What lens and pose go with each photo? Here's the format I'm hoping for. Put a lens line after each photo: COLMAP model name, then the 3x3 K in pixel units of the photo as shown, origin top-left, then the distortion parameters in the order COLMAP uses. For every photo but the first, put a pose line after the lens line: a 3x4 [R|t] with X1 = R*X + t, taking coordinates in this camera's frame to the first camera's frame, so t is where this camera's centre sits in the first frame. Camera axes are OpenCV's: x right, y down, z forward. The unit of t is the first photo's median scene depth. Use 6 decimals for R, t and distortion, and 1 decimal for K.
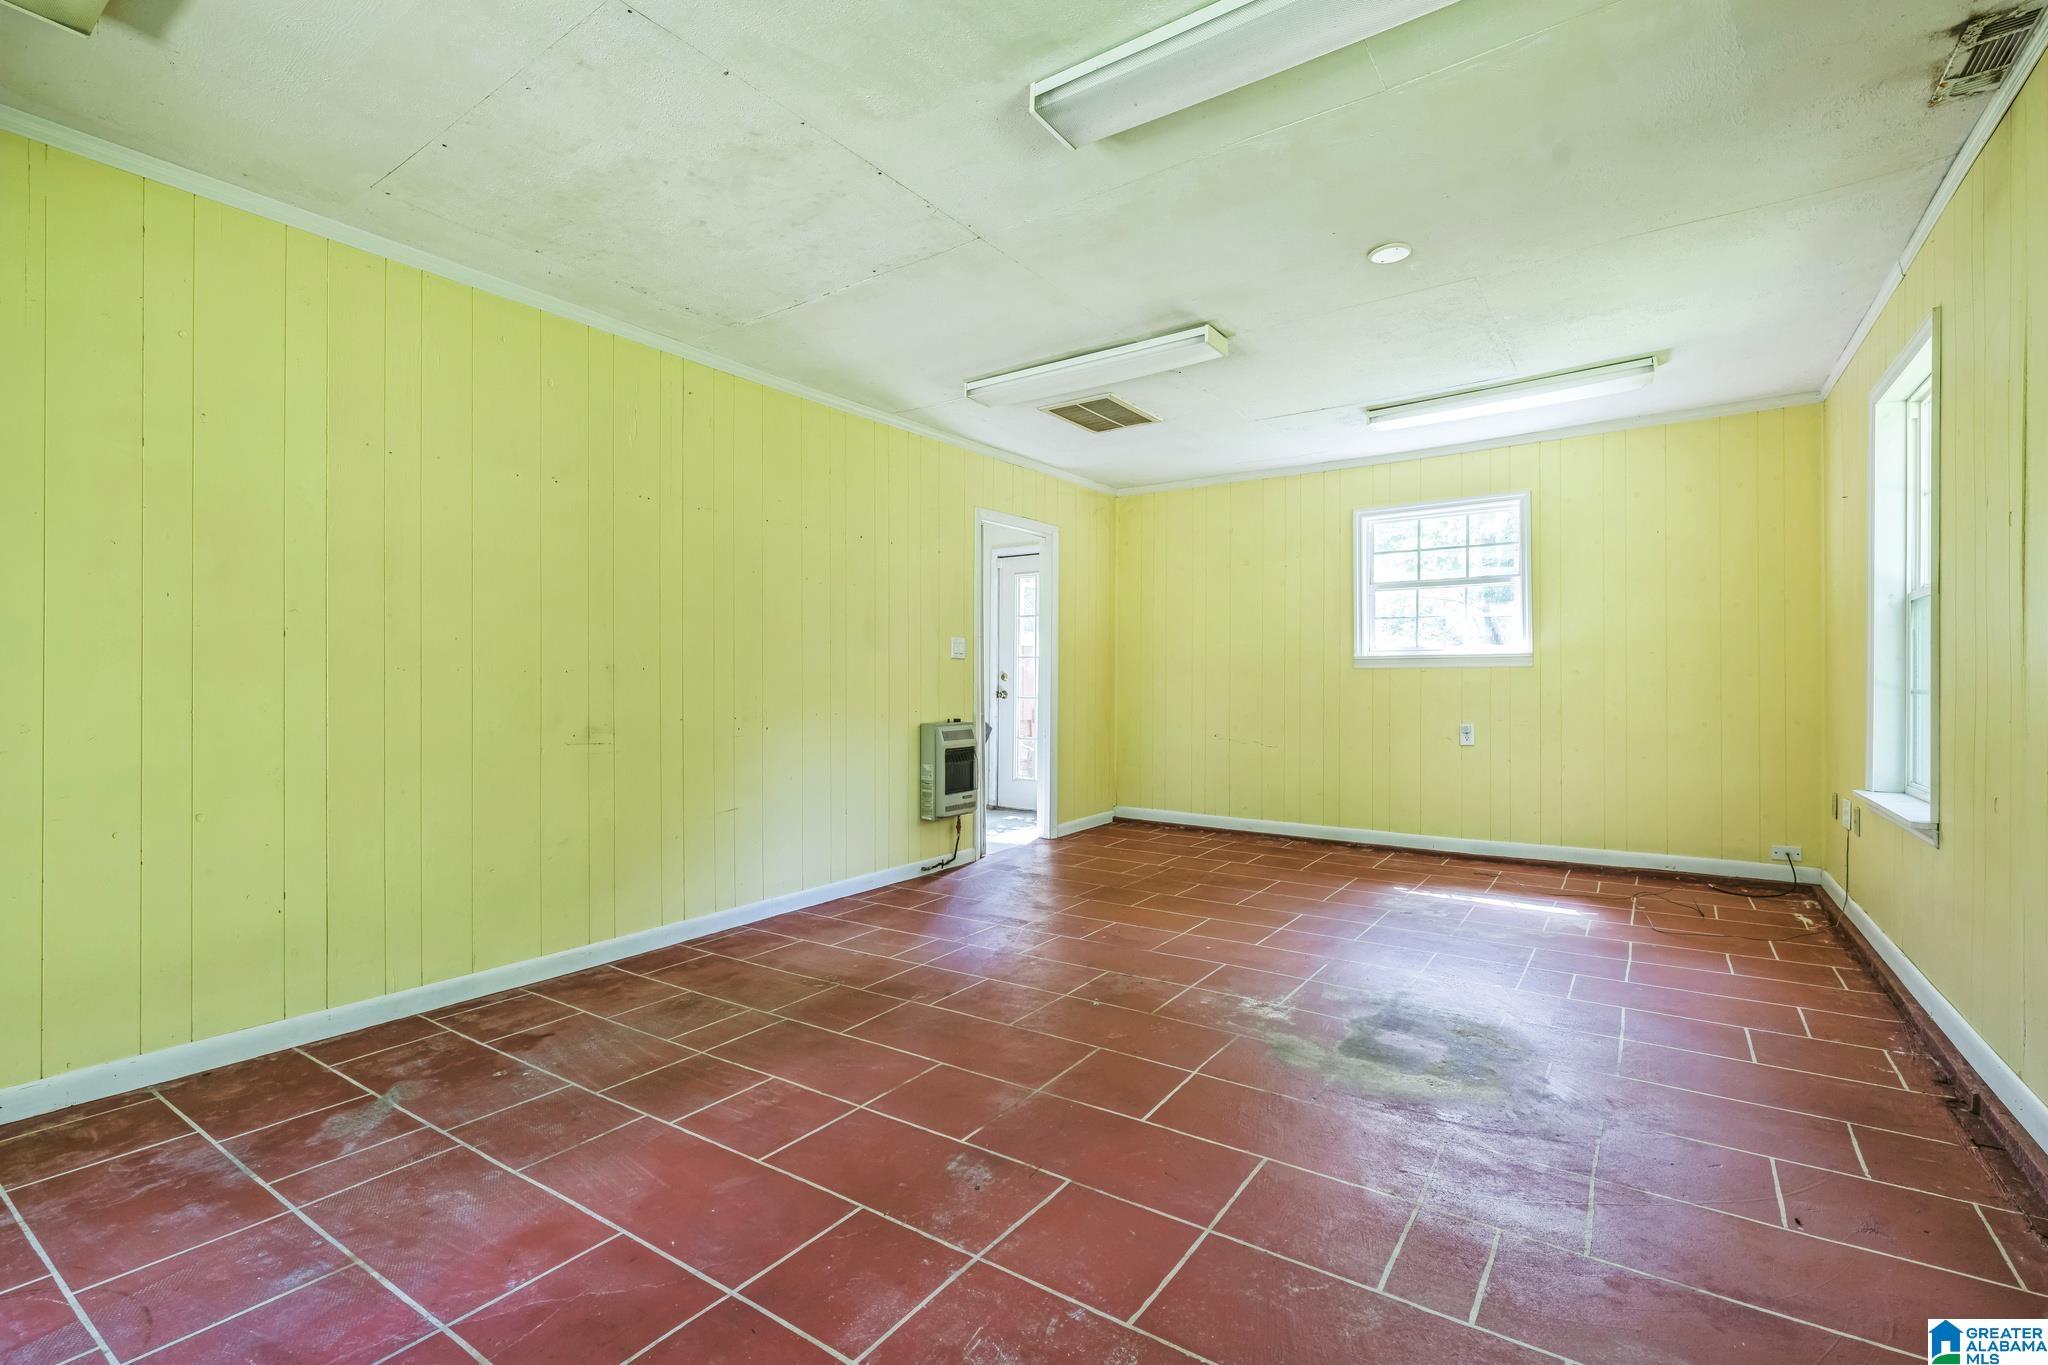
lens RADIAL K [[916.0, 0, 1027.8], [0, 916.0, 680.8], [0, 0, 1]] dist [-0.001643, -0.000093]
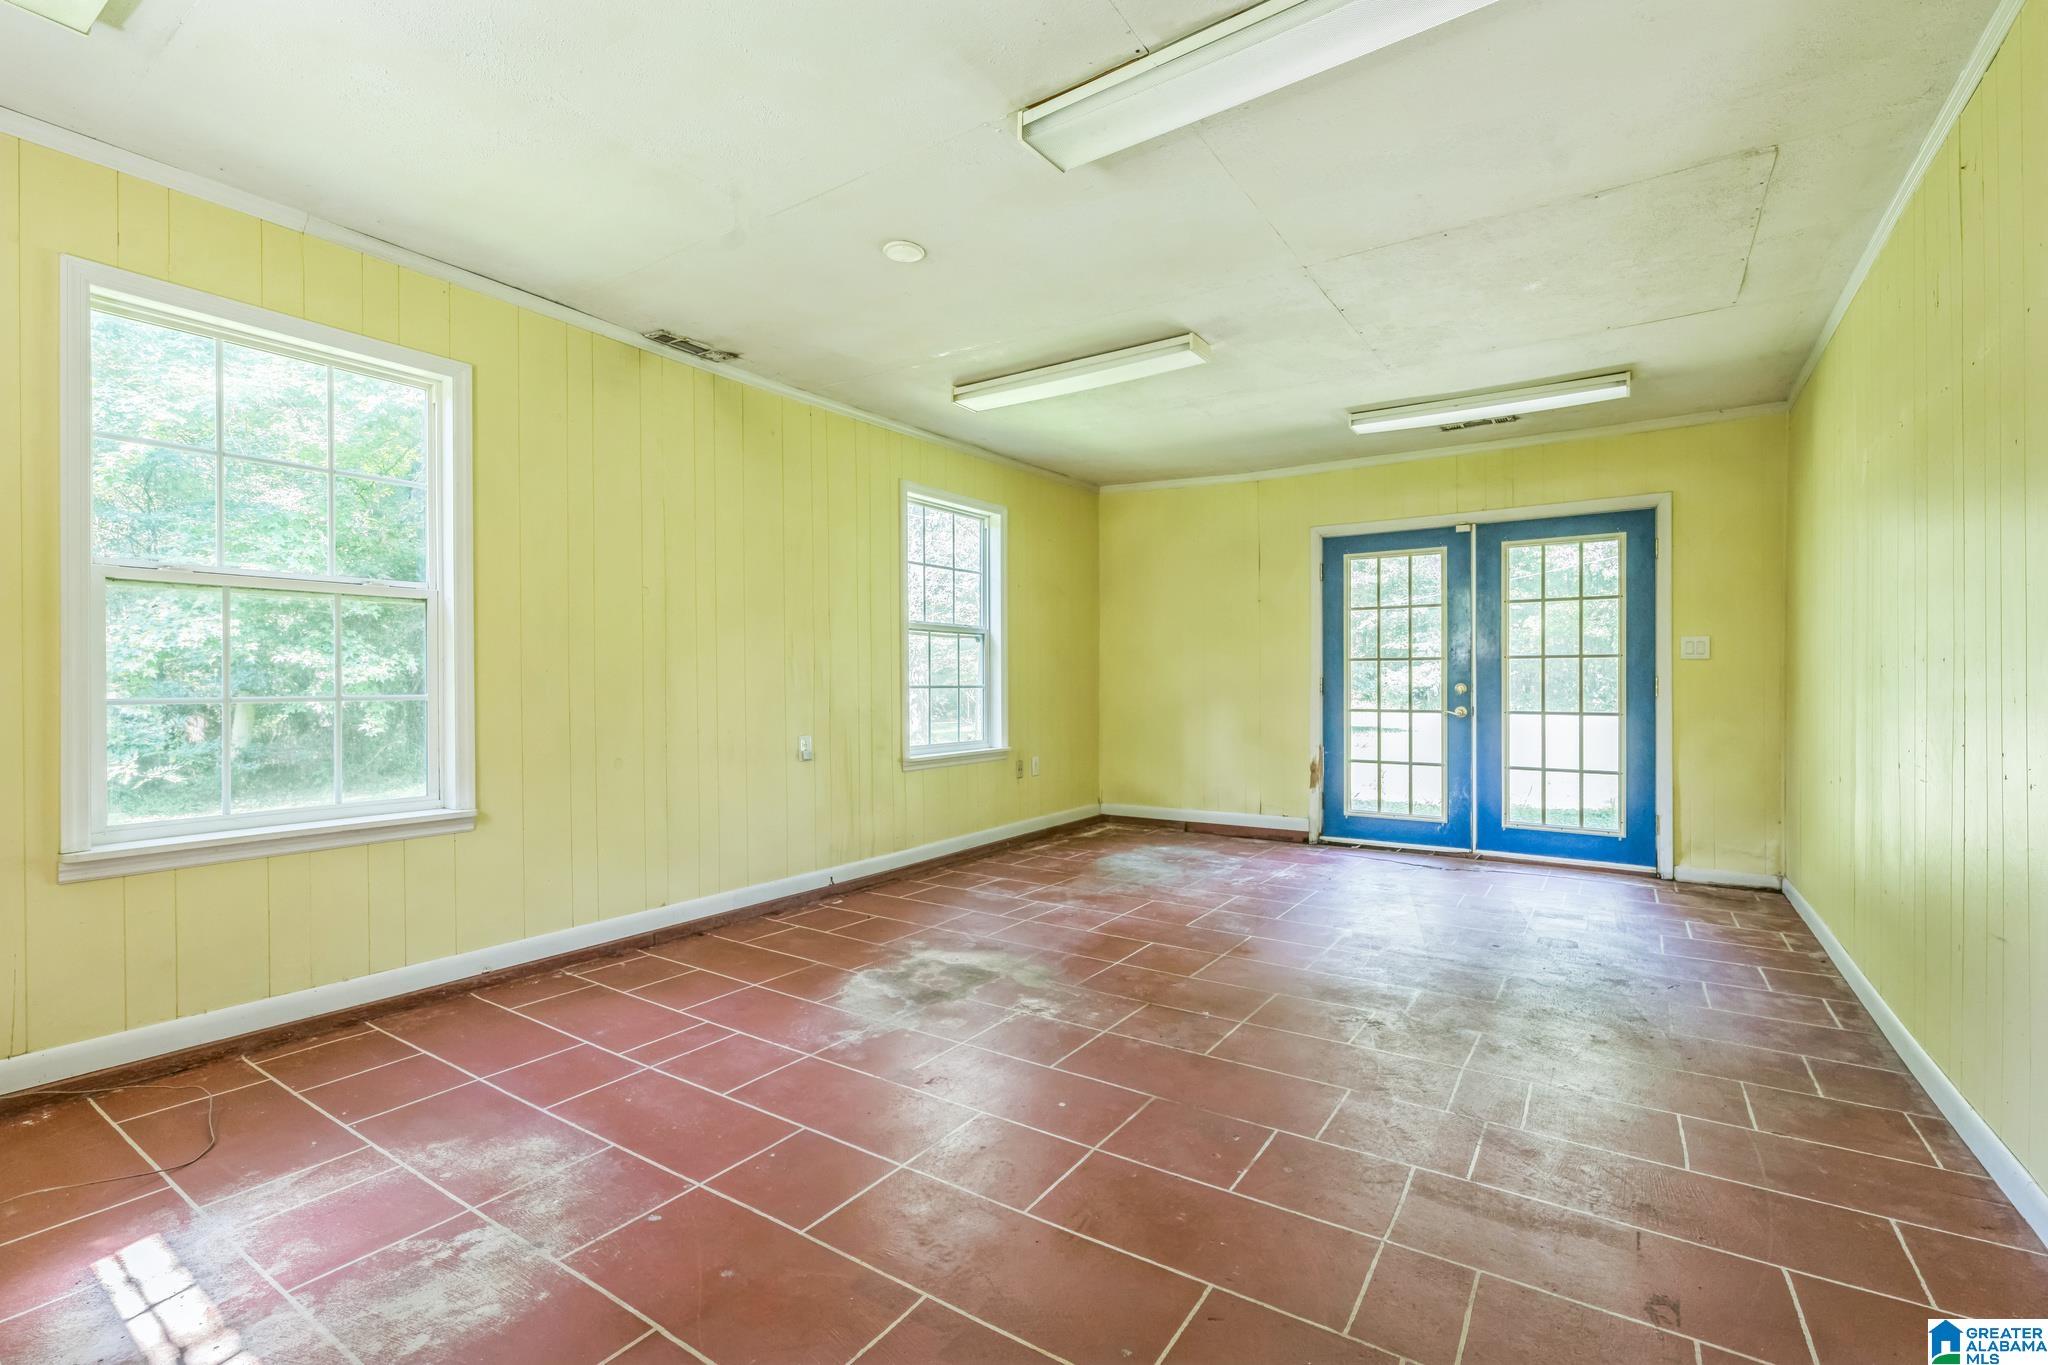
lens RADIAL K [[916.0, 0, 1017.8], [0, 916.0, 684.9], [0, 0, 1]] dist [-0.001643, -0.000093]
pose [[-0.999983, 0.005078, -0.002880, 0.282848], [0.005078, 0.999987, -0.000196, 0.001114], [0.002879, -0.000210, -0.999996, 2.021340]]
